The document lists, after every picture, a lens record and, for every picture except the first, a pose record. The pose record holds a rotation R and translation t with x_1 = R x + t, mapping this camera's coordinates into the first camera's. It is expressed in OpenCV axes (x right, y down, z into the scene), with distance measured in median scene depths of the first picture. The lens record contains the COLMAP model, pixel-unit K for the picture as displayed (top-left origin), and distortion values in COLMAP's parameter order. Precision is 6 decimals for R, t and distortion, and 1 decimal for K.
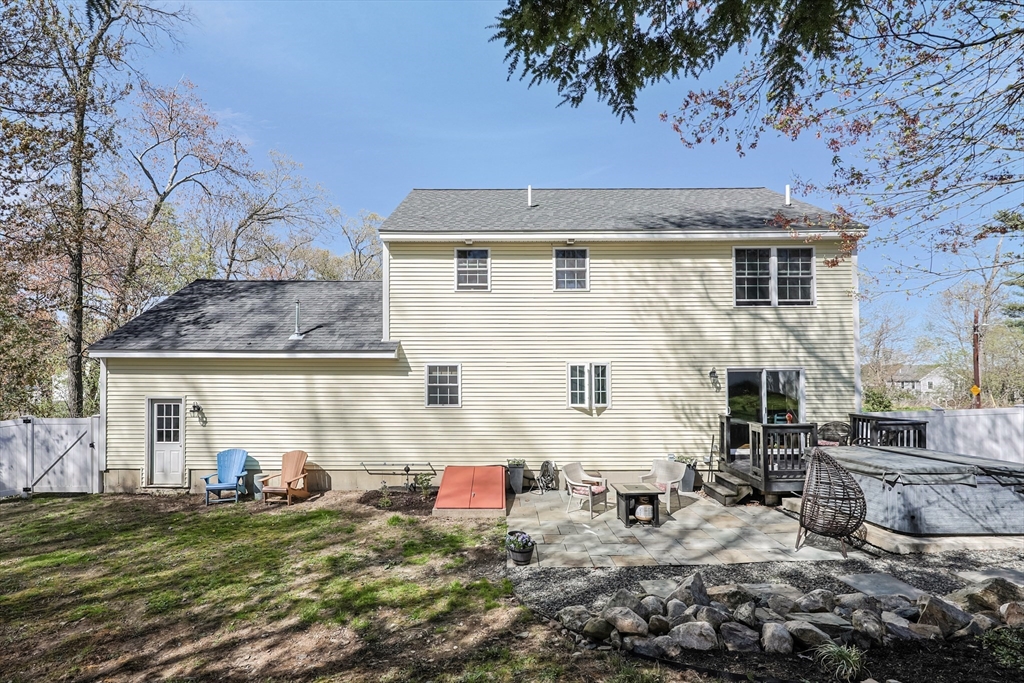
lens RADIAL K [[426.9, 0, 510.9], [0, 426.9, 378.9], [0, 0, 1]] dist [-0.000362, -0.000105]
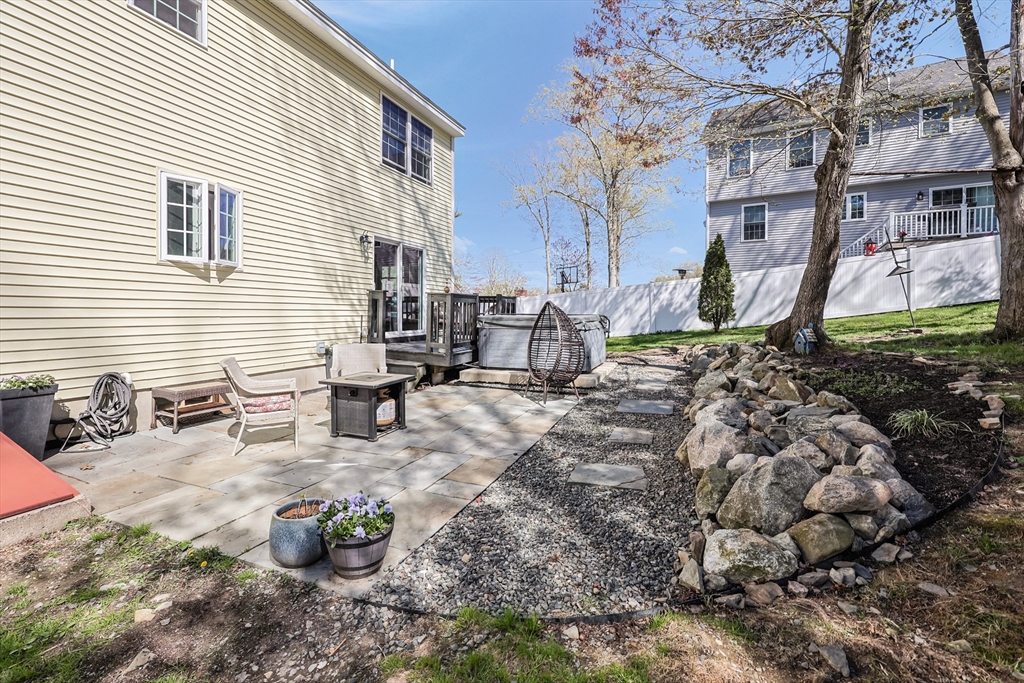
lens RADIAL K [[439.3, 0, 510.9], [0, 439.3, 316.5], [0, 0, 1]] dist [0.000550, -0.000010]
pose [[0.368294, -0.005591, 0.929693, -0.190208], [-0.031029, 0.999351, 0.018302, 0.108891], [-0.929191, -0.035588, 0.367881, 0.430917]]
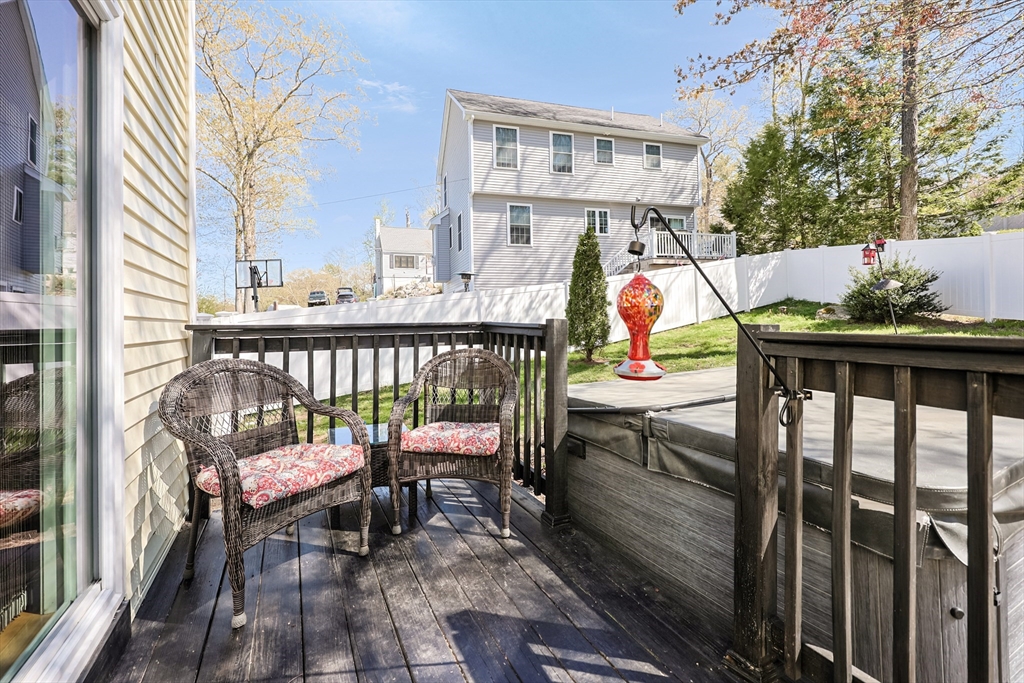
lens RADIAL K [[424.7, 0, 511.5], [0, 424.7, 321.6], [0, 0, 1]] dist [0.000407, 0.000015]
pose [[-0.473514, -0.000644, 0.880786, 0.499404], [0.000803, 0.999999, 0.001163, 0.078391], [-0.880786, 0.001258, -0.473513, 0.940766]]
